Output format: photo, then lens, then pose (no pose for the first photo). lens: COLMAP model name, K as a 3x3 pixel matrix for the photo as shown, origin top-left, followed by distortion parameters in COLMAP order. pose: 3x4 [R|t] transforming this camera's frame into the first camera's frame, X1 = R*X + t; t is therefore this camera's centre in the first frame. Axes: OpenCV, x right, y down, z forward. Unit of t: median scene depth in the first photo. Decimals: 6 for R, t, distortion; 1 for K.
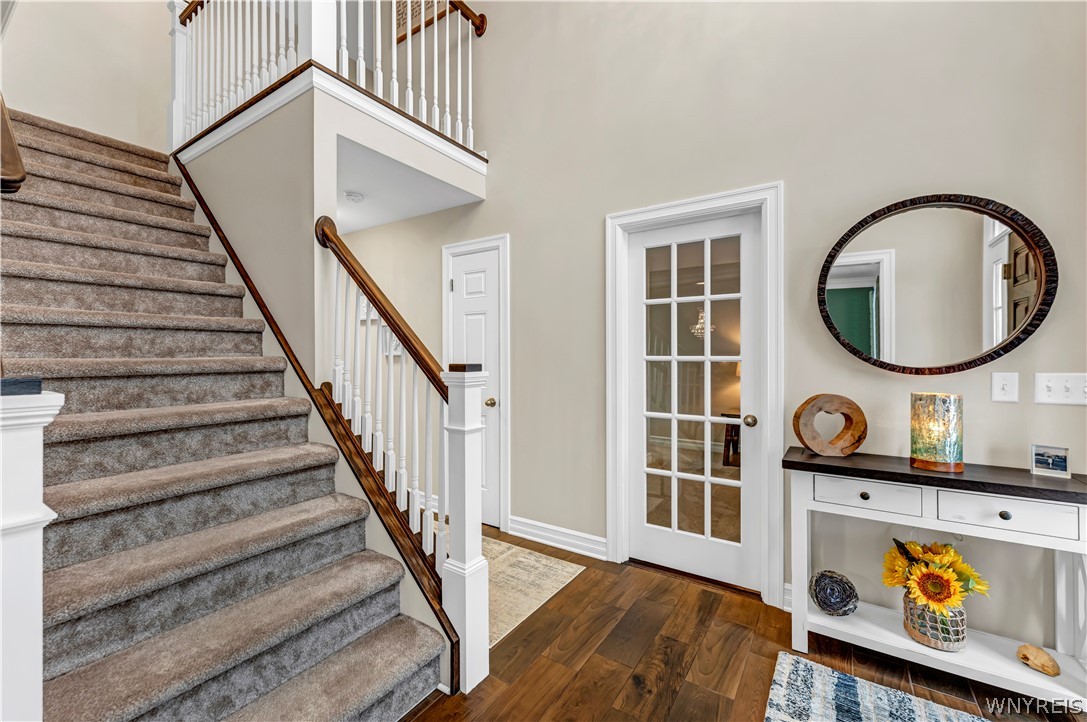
lens RADIAL K [[453.9, 0, 543.5], [0, 453.9, 361.0], [0, 0, 1]] dist [0.002126, 0.000367]
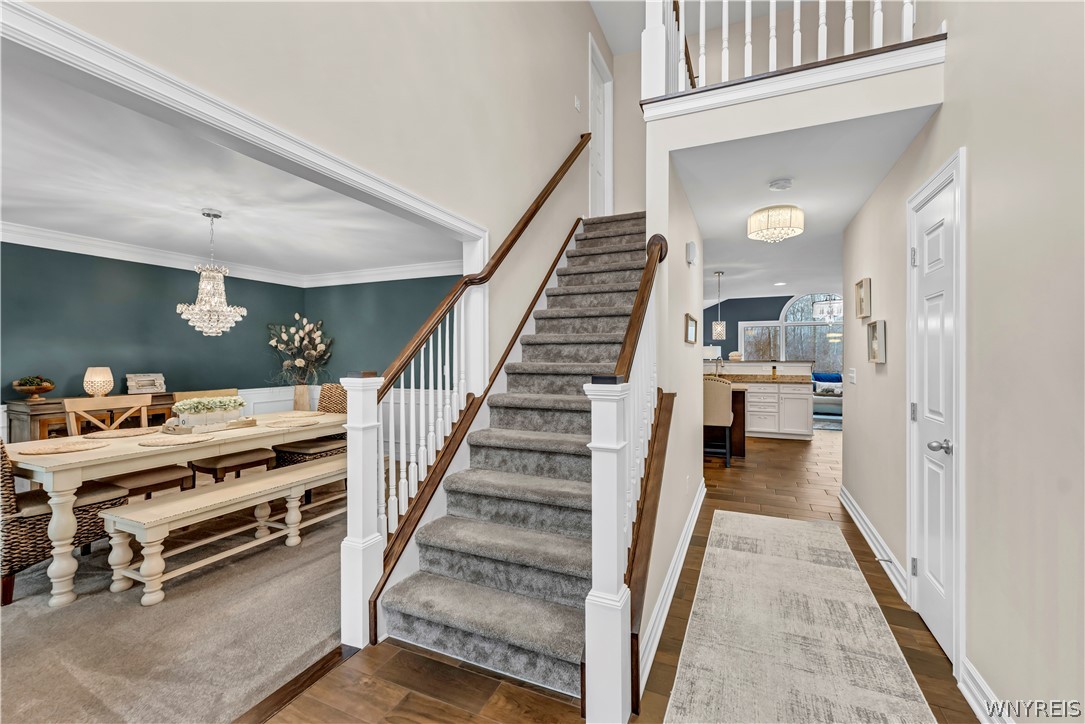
lens RADIAL K [[453.0, 0, 542.5], [0, 453.0, 362.0], [0, 0, 1]] dist [0.002126, 0.000367]
pose [[0.156698, 0.010614, -0.987589, 0.682624], [-0.017451, 0.999816, 0.007976, -0.021581], [0.987492, 0.015985, 0.156855, 0.705562]]
